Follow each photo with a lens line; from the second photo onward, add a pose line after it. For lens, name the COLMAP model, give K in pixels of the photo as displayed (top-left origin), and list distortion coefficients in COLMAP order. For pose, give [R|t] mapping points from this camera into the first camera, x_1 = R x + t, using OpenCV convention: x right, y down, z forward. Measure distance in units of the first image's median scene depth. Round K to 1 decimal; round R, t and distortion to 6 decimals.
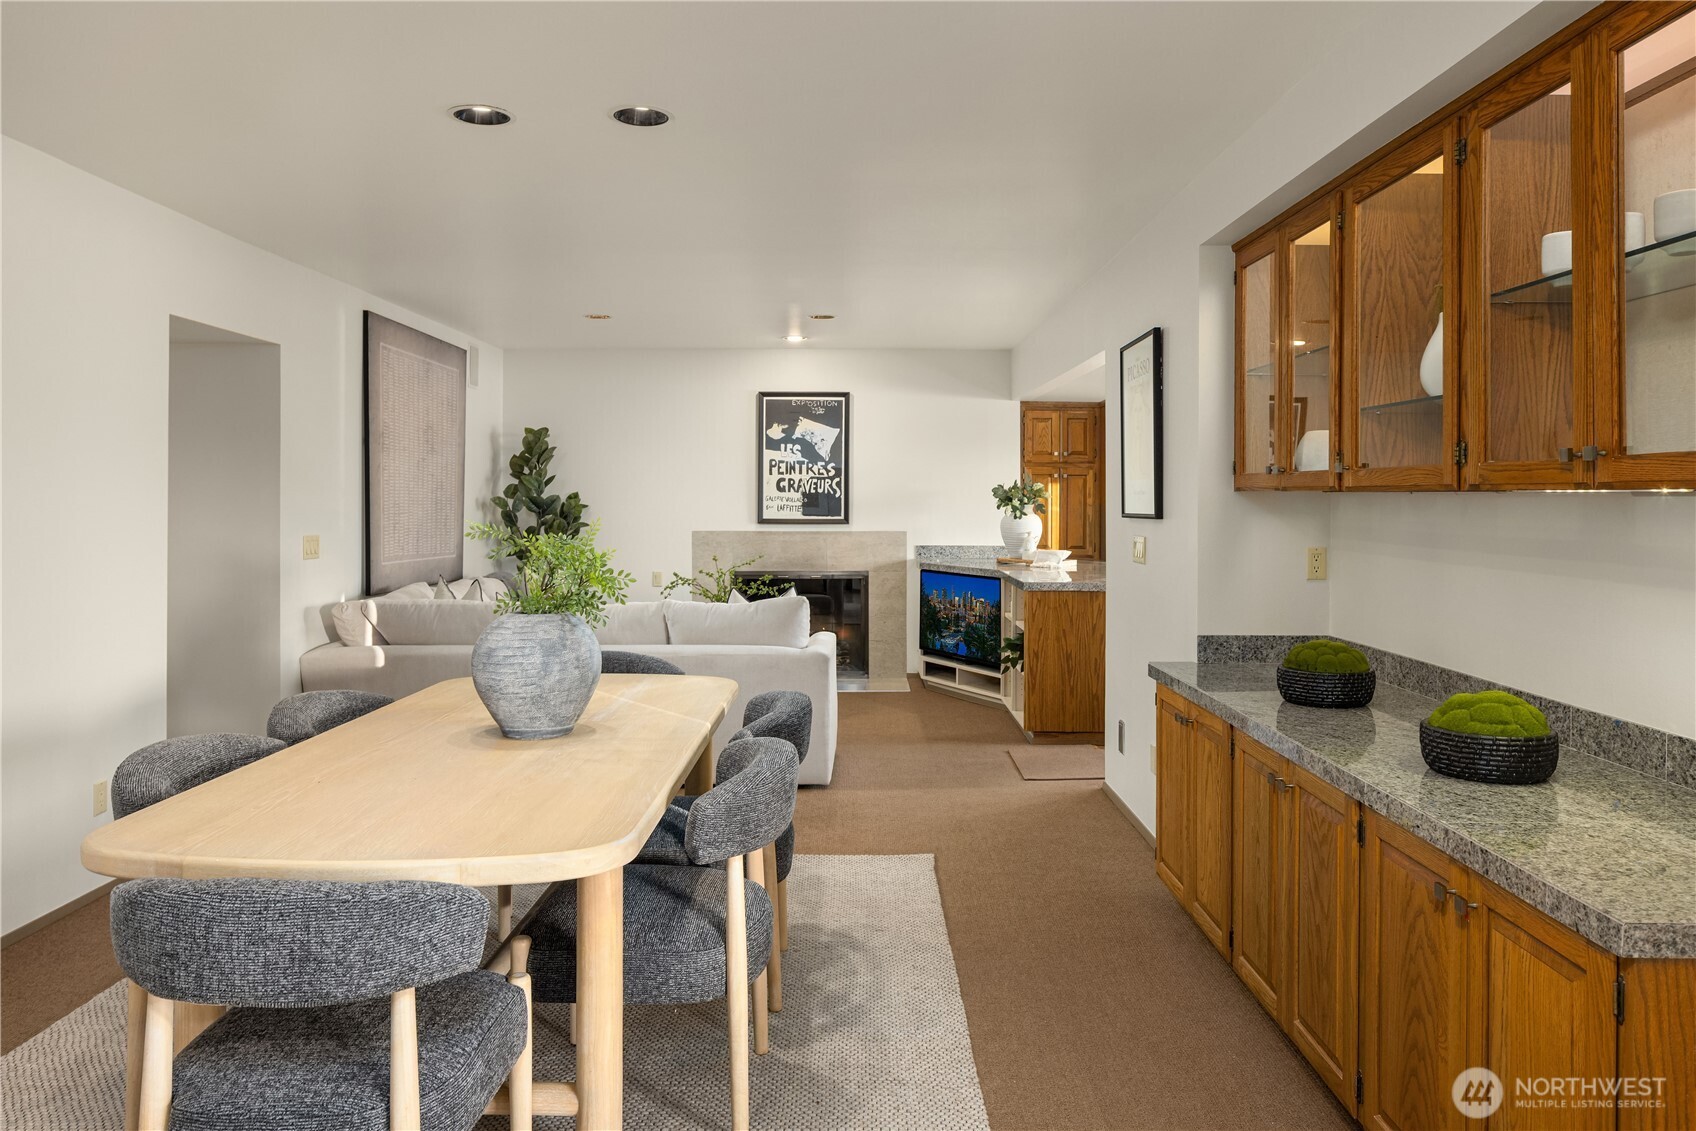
lens RADIAL K [[1162.7, 0, 893.4], [0, 1162.7, 508.0], [0, 0, 1]] dist [-0.007193, 0.001356]
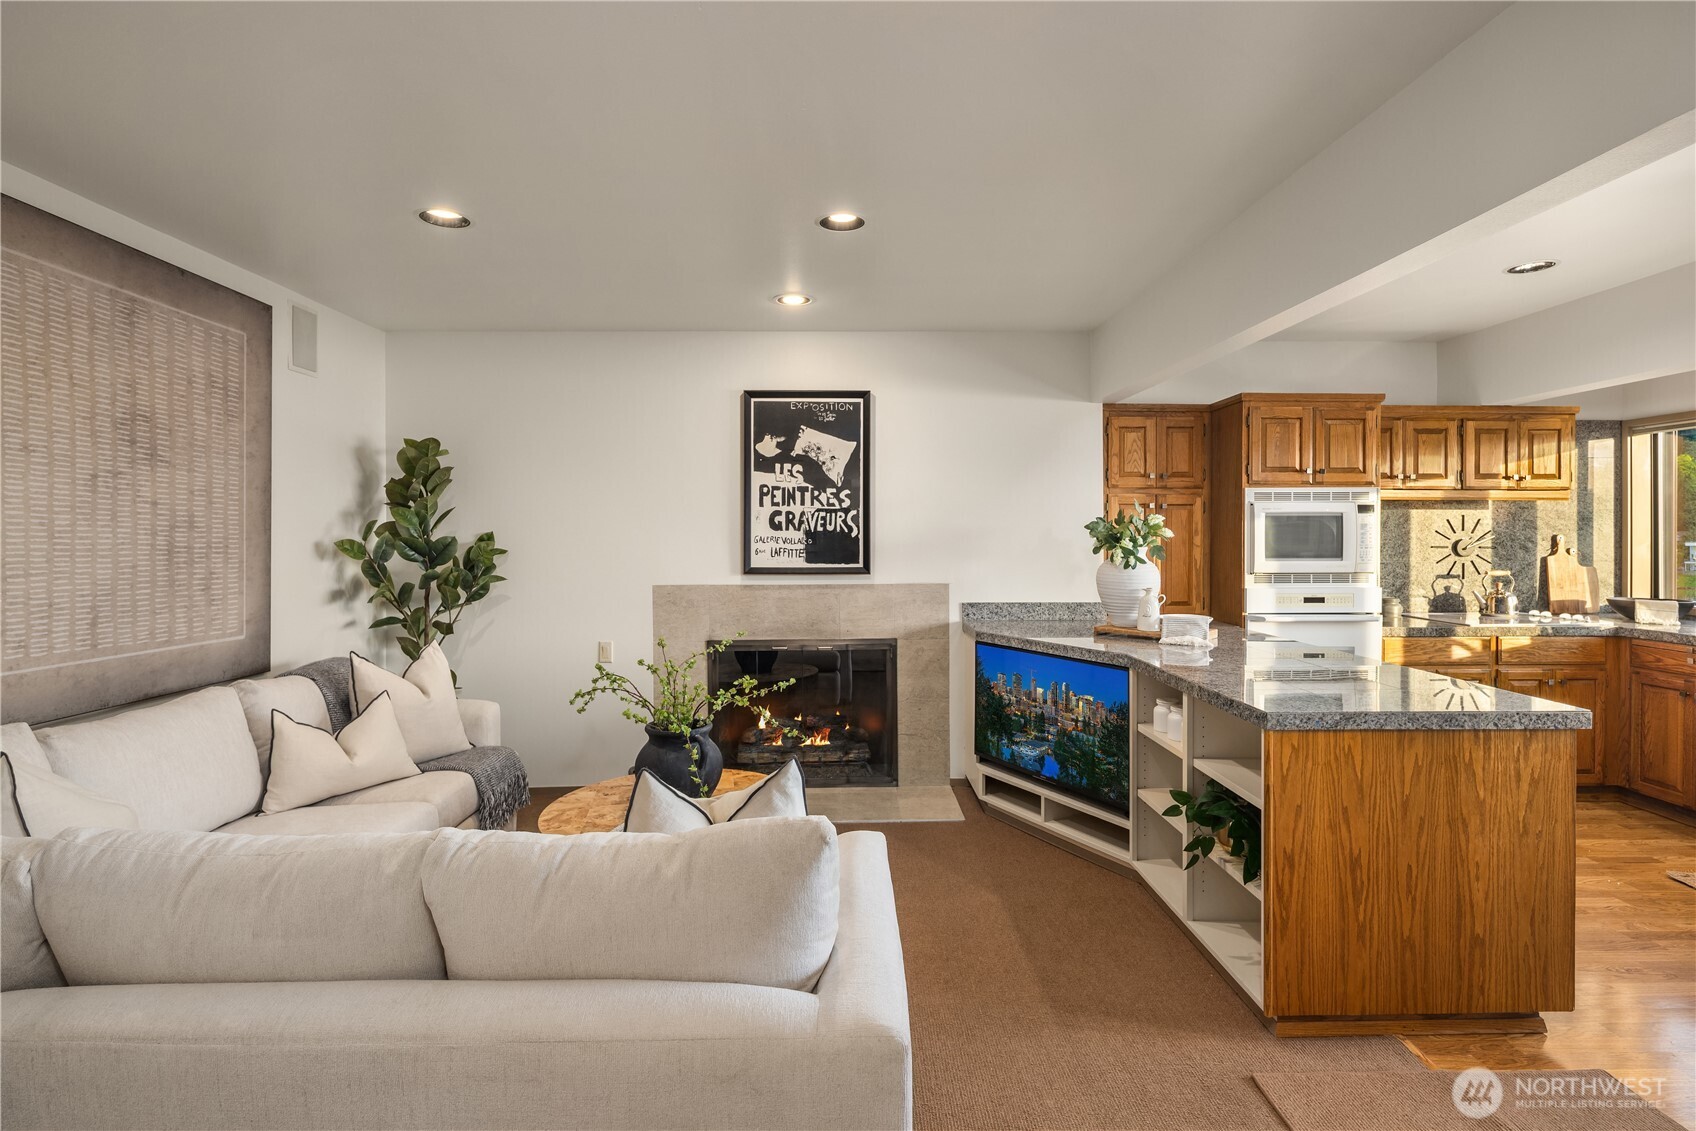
lens RADIAL K [[816.8, 0, 840.6], [0, 816.8, 549.7], [0, 0, 1]] dist [0.001968, -0.000440]
pose [[0.999581, -0.005067, -0.028489, -0.043420], [0.005358, 0.999934, 0.010147, -0.006738], [0.028436, -0.010295, 0.999543, 0.510021]]
